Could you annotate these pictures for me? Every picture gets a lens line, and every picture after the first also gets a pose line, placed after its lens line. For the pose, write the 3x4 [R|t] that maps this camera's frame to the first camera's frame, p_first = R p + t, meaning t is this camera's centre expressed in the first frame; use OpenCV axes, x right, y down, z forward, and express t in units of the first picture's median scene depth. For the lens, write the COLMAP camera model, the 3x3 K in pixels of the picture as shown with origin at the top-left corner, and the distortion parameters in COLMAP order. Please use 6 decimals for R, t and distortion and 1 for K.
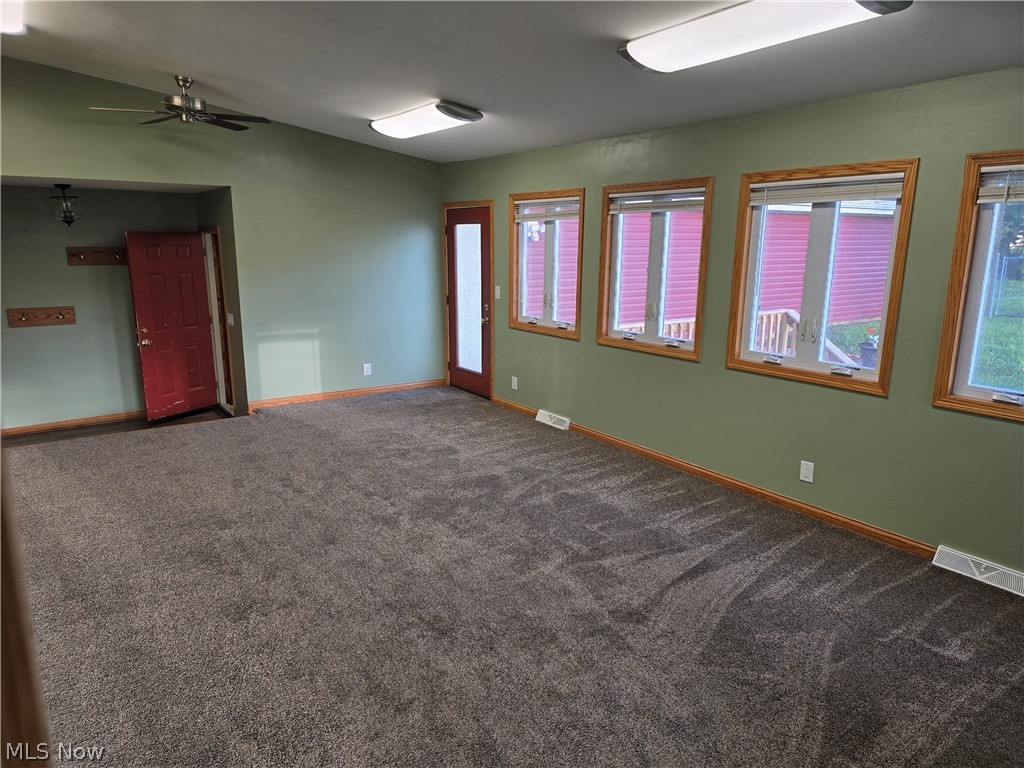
lens RADIAL K [[681.1, 0, 513.9], [0, 681.1, 383.3], [0, 0, 1]] dist [0.040763, 0.001413]
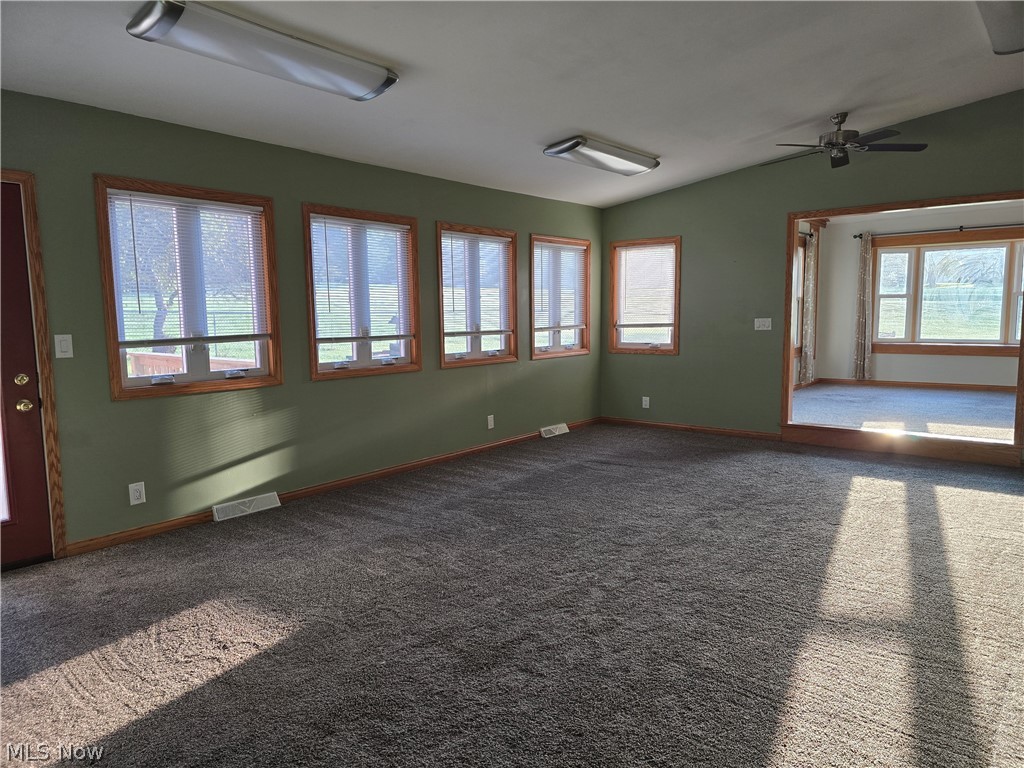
lens RADIAL K [[681.1, 0, 515.0], [0, 681.1, 388.2], [0, 0, 1]] dist [0.040763, 0.001413]
pose [[-0.264923, -0.113912, 0.957518, -0.919152], [0.212357, 0.961726, 0.173167, -0.173378], [-0.940596, 0.249211, -0.230593, 1.145547]]
